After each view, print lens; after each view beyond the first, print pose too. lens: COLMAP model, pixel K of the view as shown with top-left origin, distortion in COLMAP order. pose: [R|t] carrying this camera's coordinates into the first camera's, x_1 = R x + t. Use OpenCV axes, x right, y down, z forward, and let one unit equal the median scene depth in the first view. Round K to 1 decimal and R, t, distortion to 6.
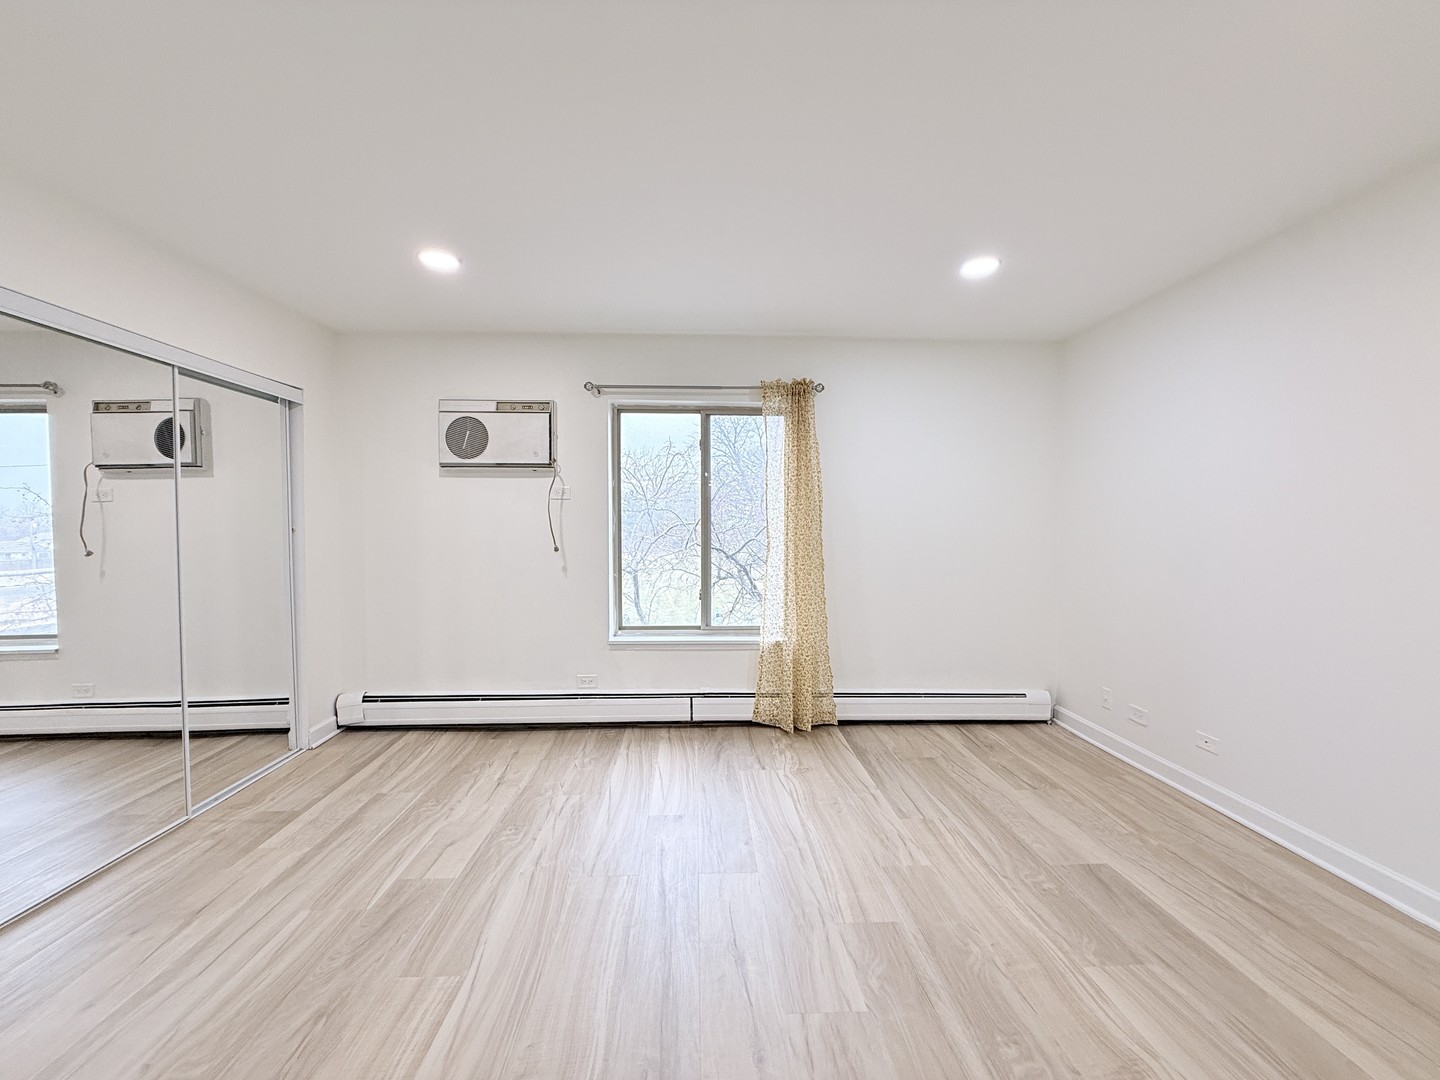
lens RADIAL K [[574.3, 0, 717.6], [0, 574.3, 541.9], [0, 0, 1]] dist [0.000397, -0.000052]
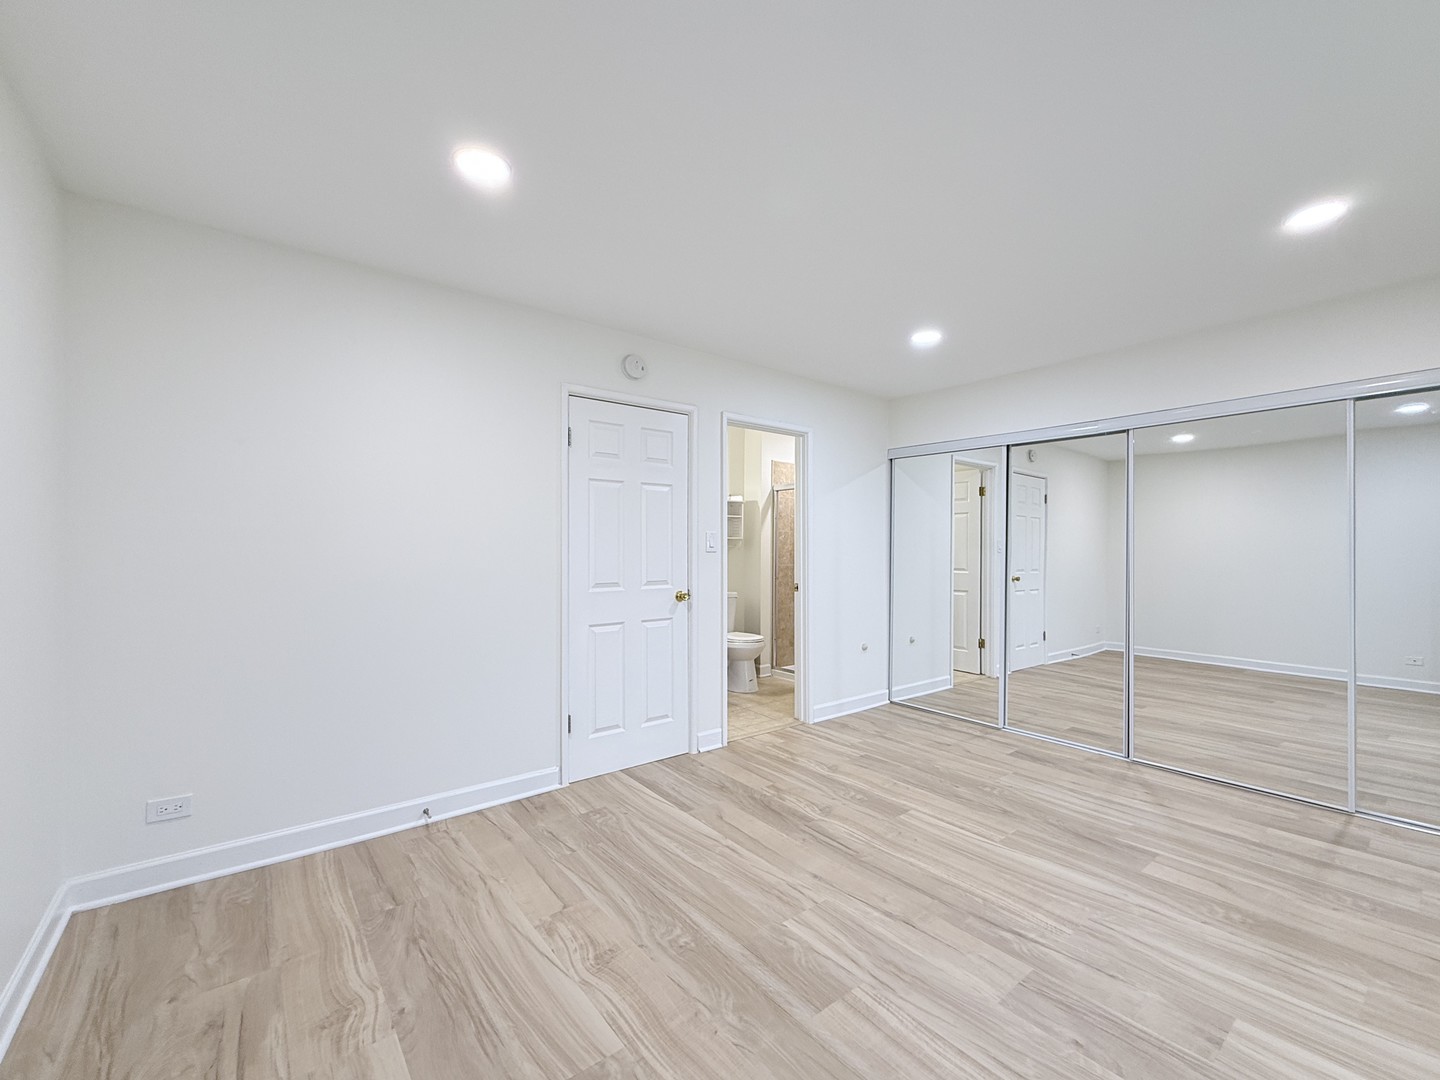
lens RADIAL K [[574.3, 0, 717.6], [0, 574.3, 541.9], [0, 0, 1]] dist [0.000397, -0.000052]
pose [[-0.809924, -0.003852, -0.586522, 0.914911], [-0.012123, 0.999875, 0.010173, -0.032712], [0.586409, 0.015350, -0.809869, 1.568963]]
